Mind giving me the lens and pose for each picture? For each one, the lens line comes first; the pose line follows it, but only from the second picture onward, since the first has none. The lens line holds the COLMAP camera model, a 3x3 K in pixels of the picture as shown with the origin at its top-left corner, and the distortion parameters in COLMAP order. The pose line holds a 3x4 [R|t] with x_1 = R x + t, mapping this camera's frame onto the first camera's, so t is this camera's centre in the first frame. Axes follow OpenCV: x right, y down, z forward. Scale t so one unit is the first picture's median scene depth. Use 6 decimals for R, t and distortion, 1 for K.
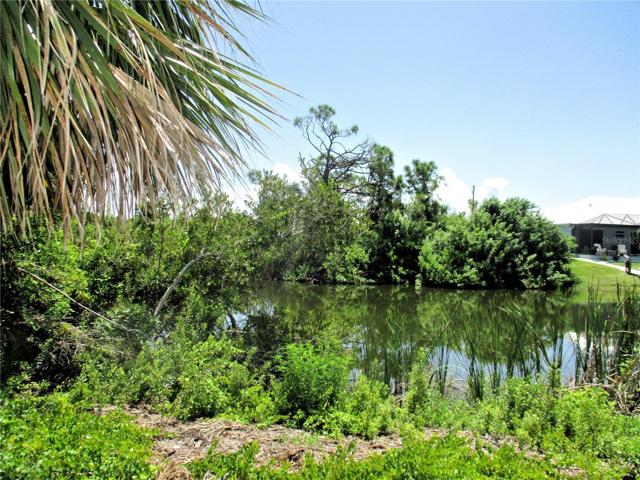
lens RADIAL K [[537.7, 0, 318.2], [0, 537.7, 236.4], [0, 0, 1]] dist [-0.013826, -0.000187]
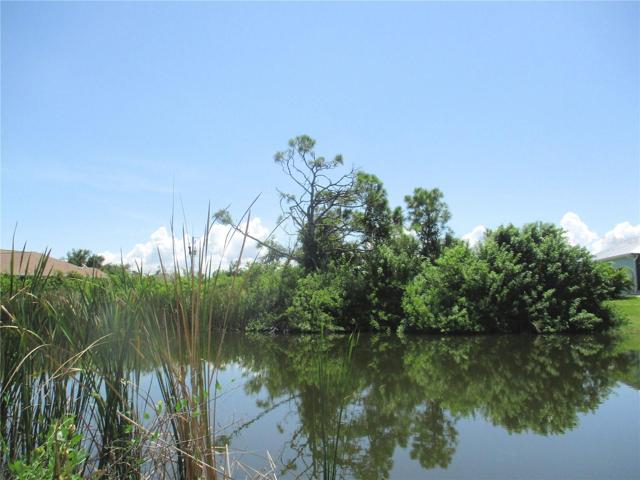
lens RADIAL K [[537.7, 0, 318.2], [0, 537.7, 236.4], [0, 0, 1]] dist [-0.013826, -0.000187]
pose [[0.977222, -0.061950, -0.202976, 0.234225], [0.039241, 0.992699, -0.114055, 0.032724], [0.208560, 0.103492, 0.972519, 0.155066]]
